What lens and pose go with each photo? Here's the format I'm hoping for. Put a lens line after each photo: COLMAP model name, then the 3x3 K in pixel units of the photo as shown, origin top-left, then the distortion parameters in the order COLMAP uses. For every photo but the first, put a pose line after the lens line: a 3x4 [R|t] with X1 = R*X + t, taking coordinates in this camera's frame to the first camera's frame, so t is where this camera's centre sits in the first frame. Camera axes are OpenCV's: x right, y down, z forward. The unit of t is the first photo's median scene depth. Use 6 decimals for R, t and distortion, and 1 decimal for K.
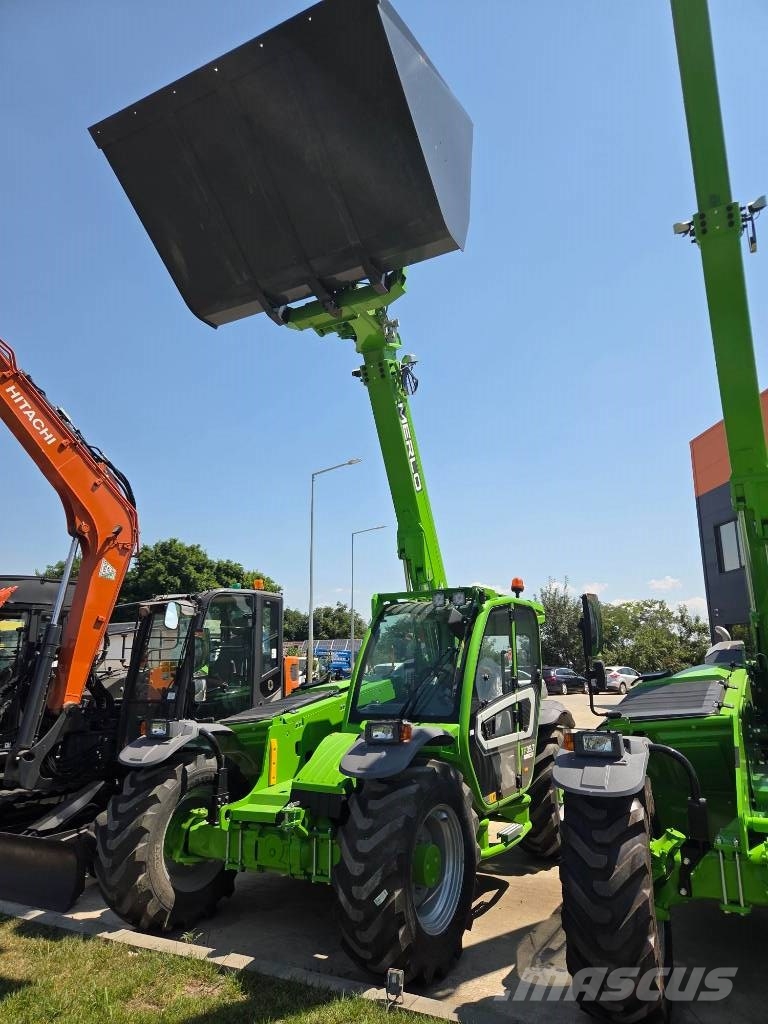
lens RADIAL K [[692.8, 0, 395.2], [0, 692.8, 510.3], [0, 0, 1]] dist [0.077672, -0.054037]
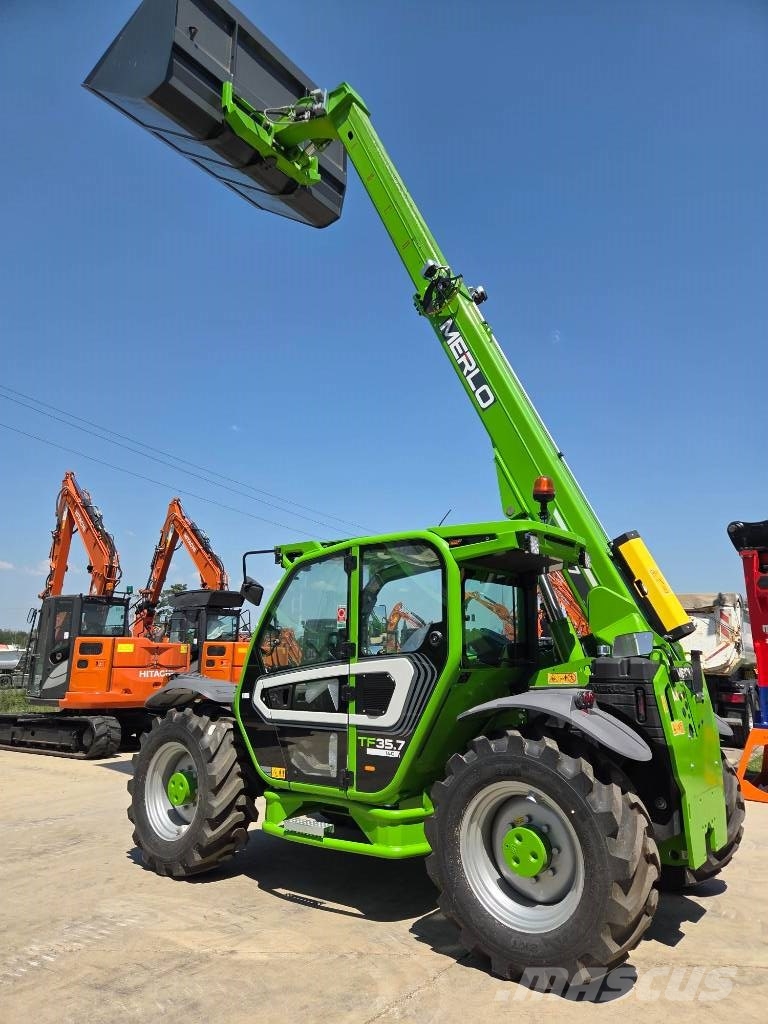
lens RADIAL K [[689.2, 0, 407.4], [0, 689.2, 519.1], [0, 0, 1]] dist [0.068173, -0.057434]
pose [[-0.117468, -0.184217, -0.975841, 1.091688], [0.210300, 0.955744, -0.205738, 0.326747], [0.970554, -0.229387, -0.073529, 1.344551]]
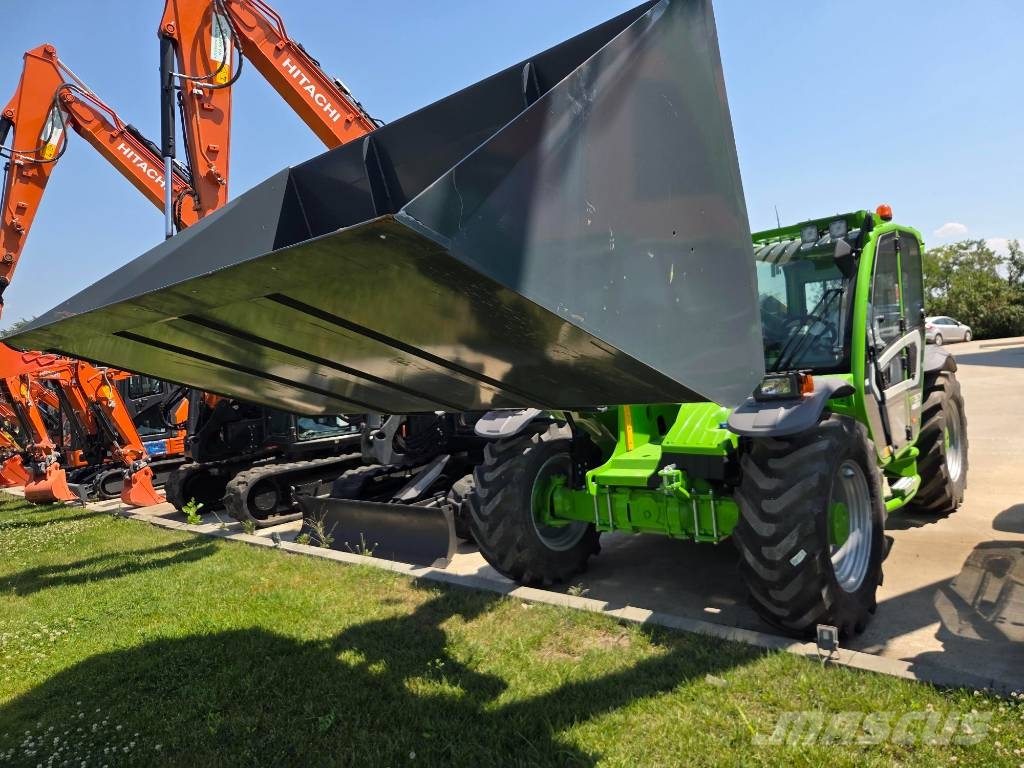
lens RADIAL K [[692.8, 0, 518.1], [0, 692.8, 381.4], [0, 0, 1]] dist [0.077672, -0.054037]
pose [[0.974242, -0.071681, -0.213810, -0.119689], [0.125792, 0.959660, 0.251452, 0.047218], [0.187161, -0.271871, 0.943958, 0.110745]]
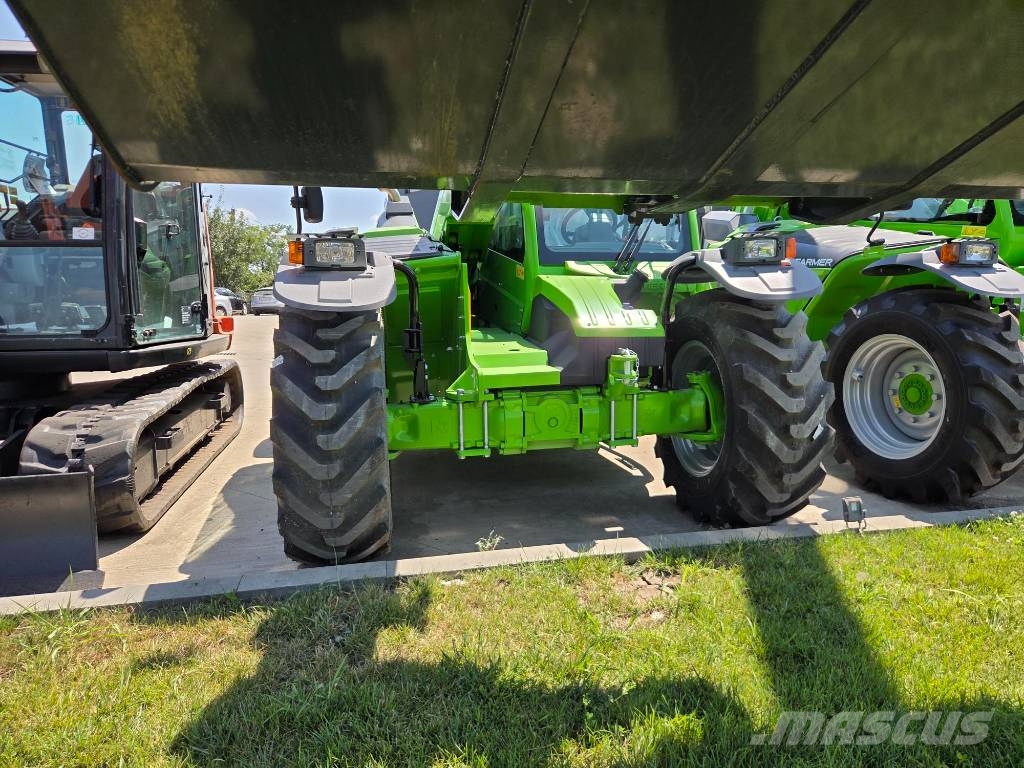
lens RADIAL K [[692.8, 0, 518.1], [0, 692.8, 381.4], [0, 0, 1]] dist [0.077672, -0.054037]
pose [[0.756459, -0.077739, 0.649405, -0.602961], [-0.143013, 0.949223, 0.280218, 0.233842], [-0.638214, -0.304847, 0.706931, 0.493844]]
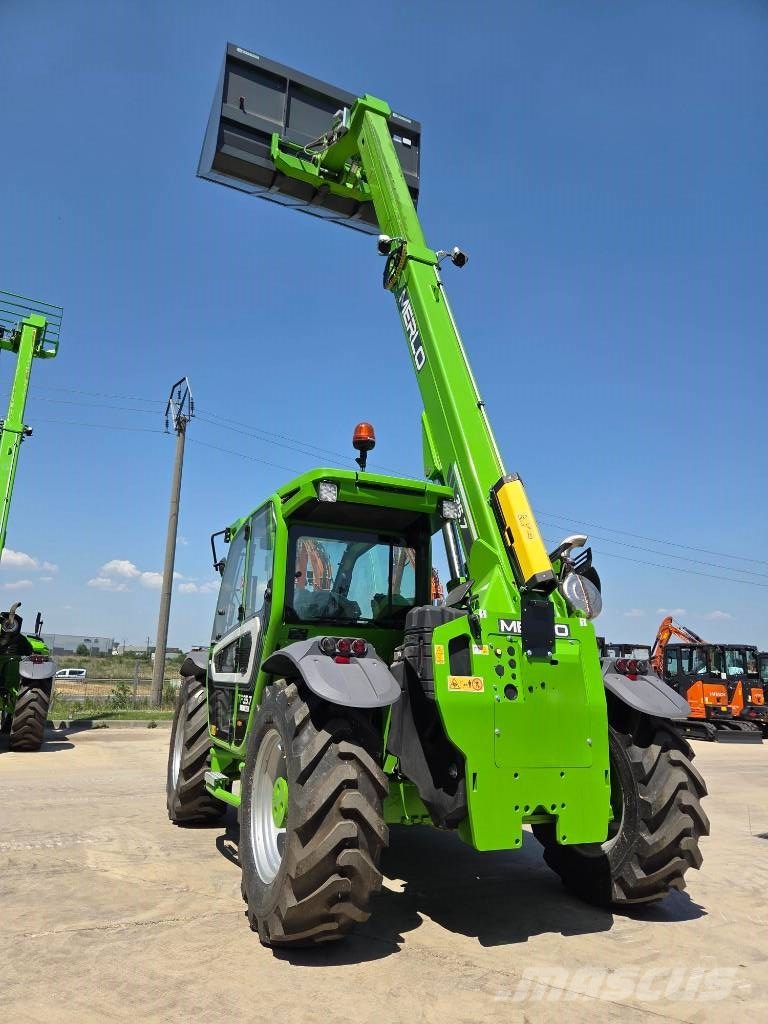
lens RADIAL K [[674.2, 0, 406.1], [0, 674.2, 521.4], [0, 0, 1]] dist [0.066648, -0.047429]
pose [[-0.559956, -0.190146, -0.806408, 0.841276], [0.154476, 0.932281, -0.327091, 0.507340], [0.813994, -0.307728, -0.492664, 1.840701]]
